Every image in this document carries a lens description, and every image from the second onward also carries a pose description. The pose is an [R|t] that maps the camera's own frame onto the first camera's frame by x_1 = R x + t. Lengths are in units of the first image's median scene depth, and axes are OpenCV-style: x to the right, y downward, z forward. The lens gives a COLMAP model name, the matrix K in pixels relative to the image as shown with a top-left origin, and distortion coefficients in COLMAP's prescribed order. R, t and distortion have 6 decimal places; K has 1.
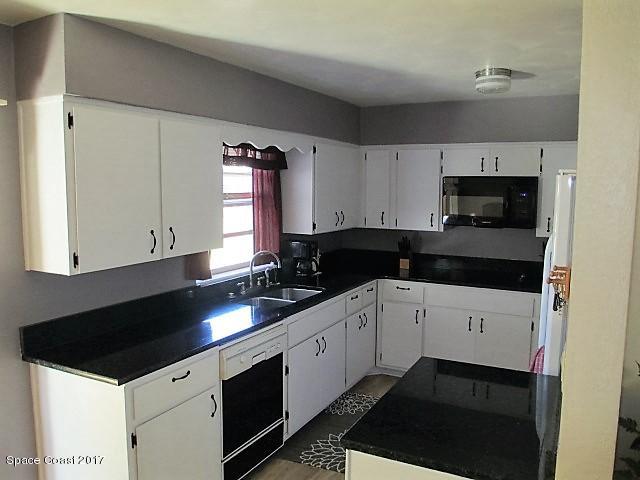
lens RADIAL K [[513.6, 0, 320.0], [0, 513.6, 240.0], [0, 0, 1]] dist [-0.075256, -0.001219]
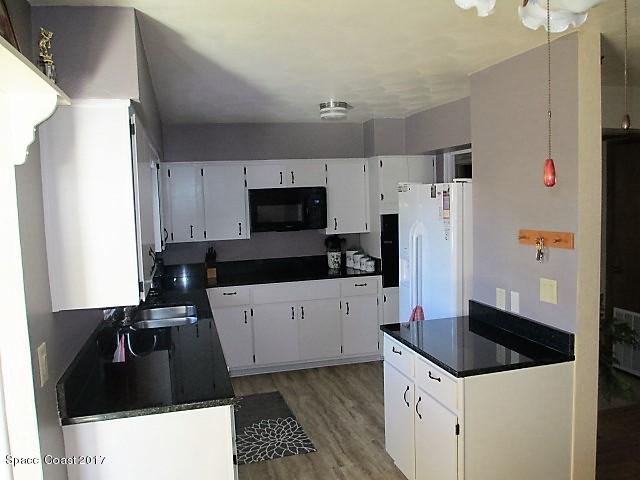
lens RADIAL K [[525.4, 0, 320.0], [0, 525.4, 240.0], [0, 0, 1]] dist [-0.071194, -0.000083]
pose [[0.729082, -0.089527, 0.678545, -0.455699], [0.113175, 0.993530, 0.009483, -0.007168], [-0.675004, 0.069881, 0.734497, 0.057751]]
